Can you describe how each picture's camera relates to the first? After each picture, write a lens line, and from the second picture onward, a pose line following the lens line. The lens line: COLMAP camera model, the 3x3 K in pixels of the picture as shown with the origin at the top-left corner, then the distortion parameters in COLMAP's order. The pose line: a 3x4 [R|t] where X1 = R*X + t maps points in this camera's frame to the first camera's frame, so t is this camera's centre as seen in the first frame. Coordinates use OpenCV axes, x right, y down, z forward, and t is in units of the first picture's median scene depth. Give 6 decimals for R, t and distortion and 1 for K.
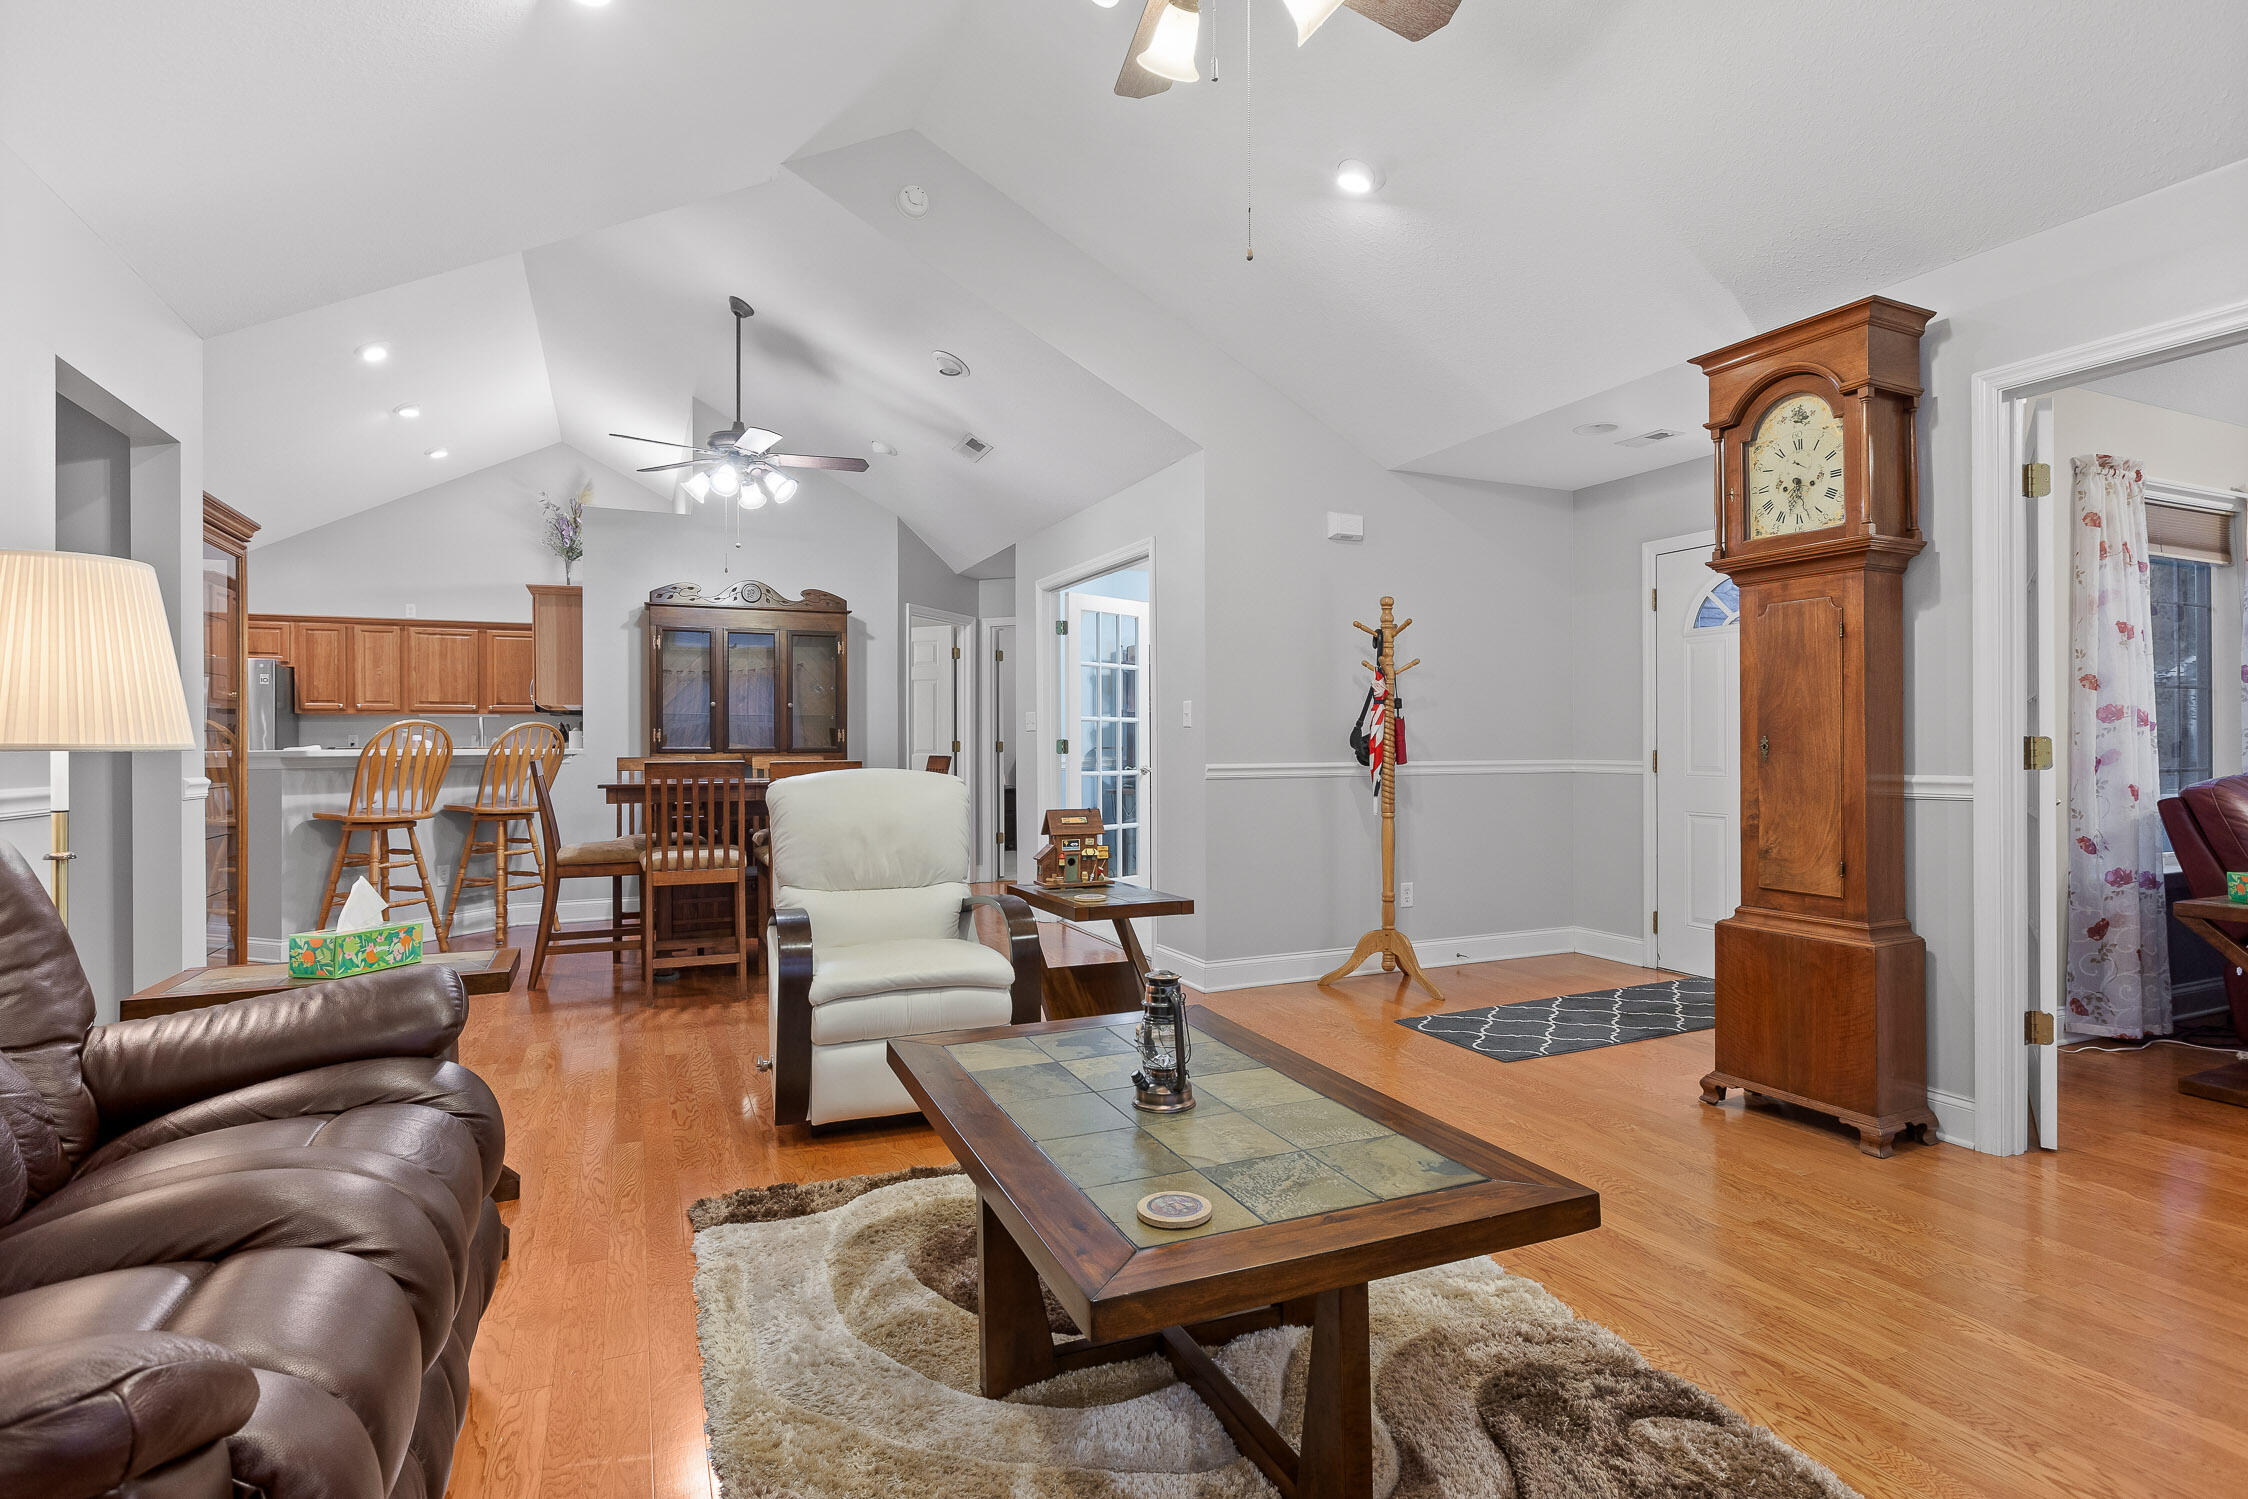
lens RADIAL K [[1109.7, 0, 1114.7], [0, 1109.7, 735.5], [0, 0, 1]] dist [0.000795, -0.000361]
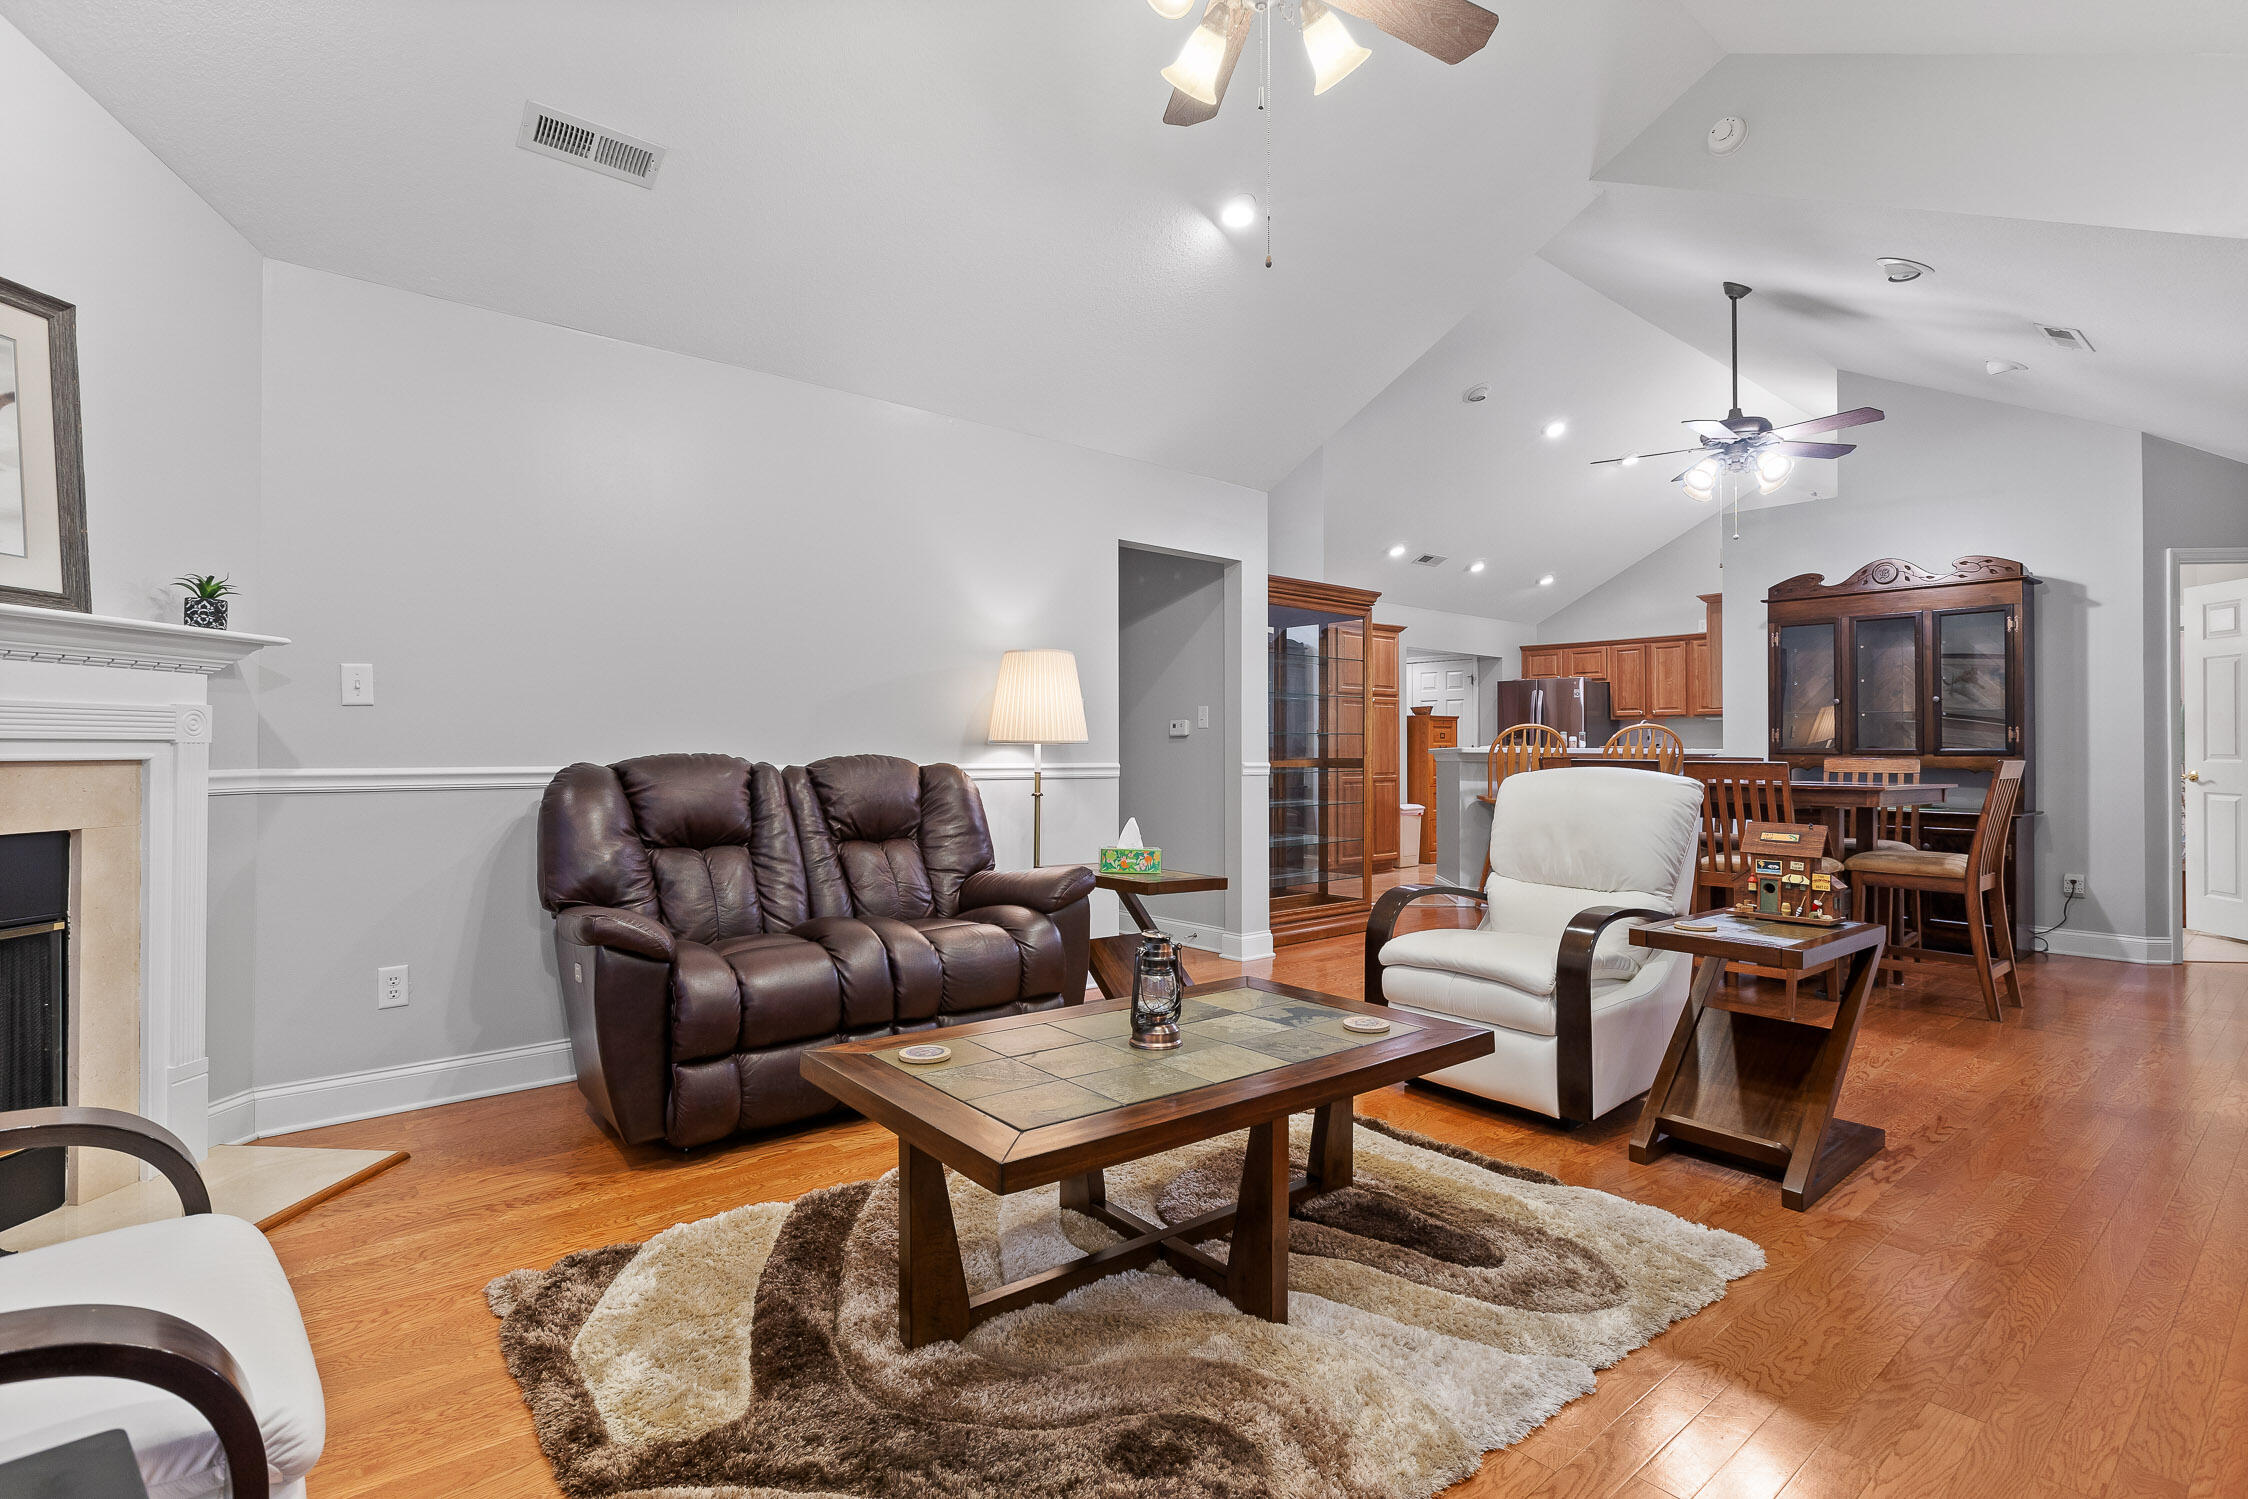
lens RADIAL K [[1068.2, 0, 1121.4], [0, 1068.2, 732.1], [0, 0, 1]] dist [-0.001067, -0.002066]
pose [[0.284252, -0.009011, -0.958707, 0.308288], [0.002705, 0.999959, -0.008596, 0.003397], [0.958746, -0.000149, 0.284265, 0.177802]]
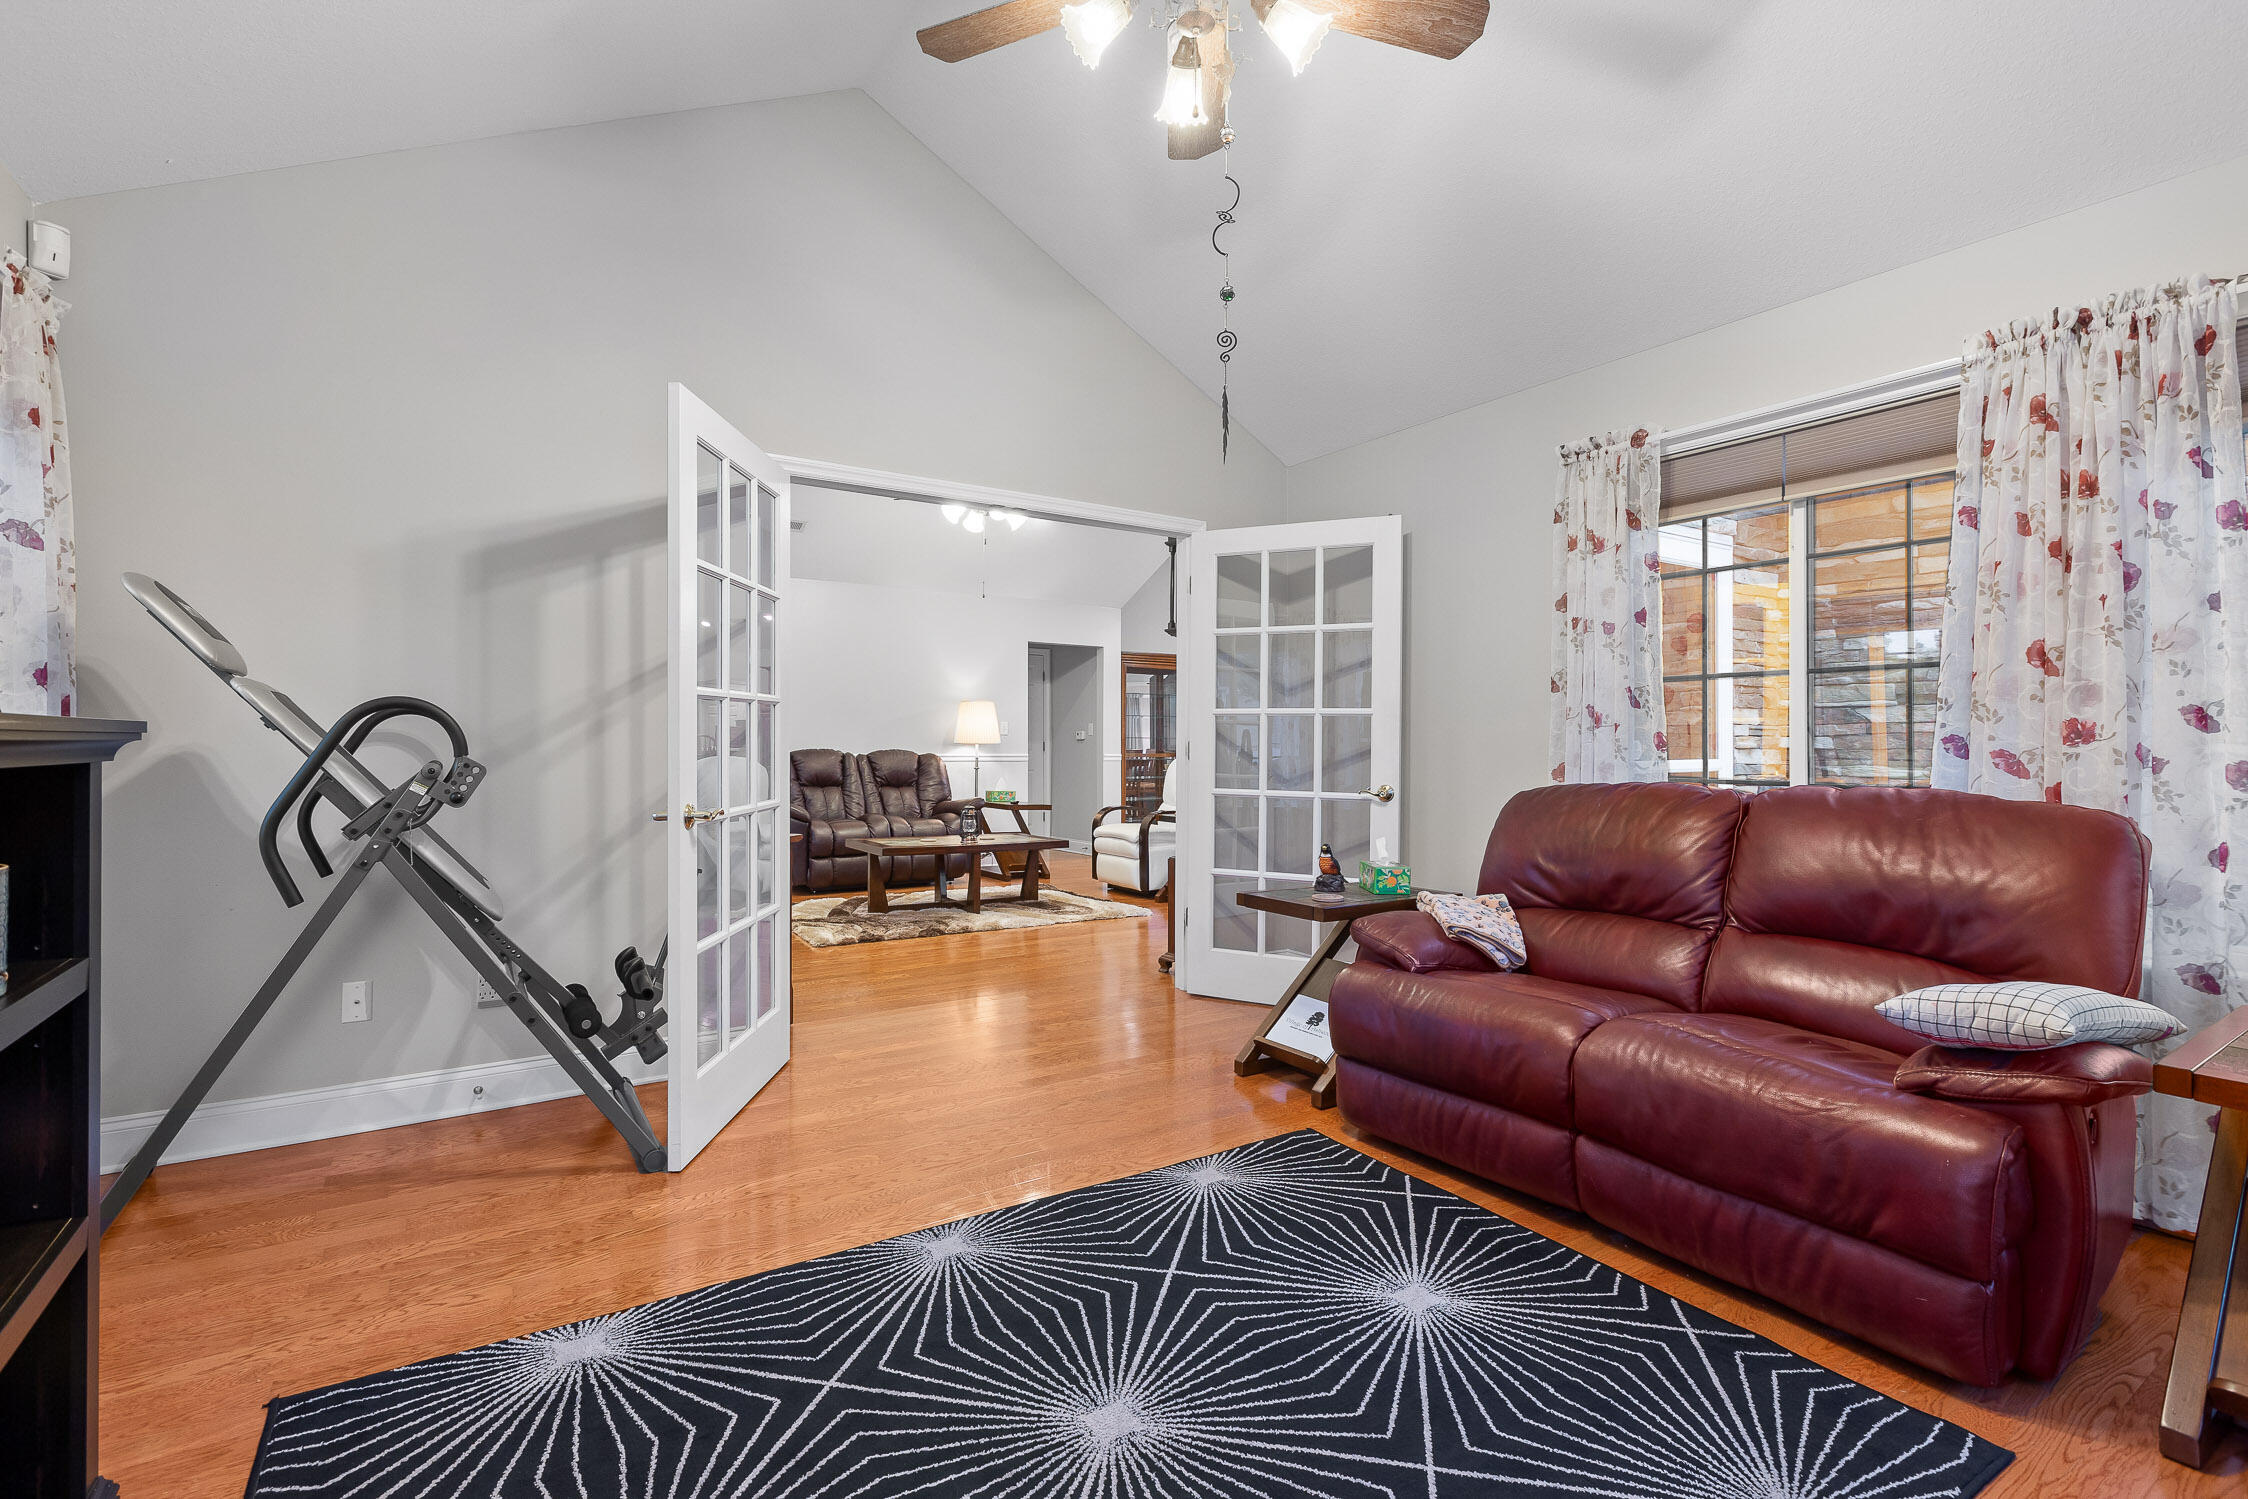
lens RADIAL K [[1011.5, 0, 1112.6], [0, 1011.5, 734.6], [0, 0, 1]] dist [0.000354, 0.000418]
pose [[0.161588, -0.004082, -0.986850, 0.958353], [0.004466, 0.999984, -0.003405, -0.002254], [0.986848, -0.003857, 0.161604, 0.270430]]
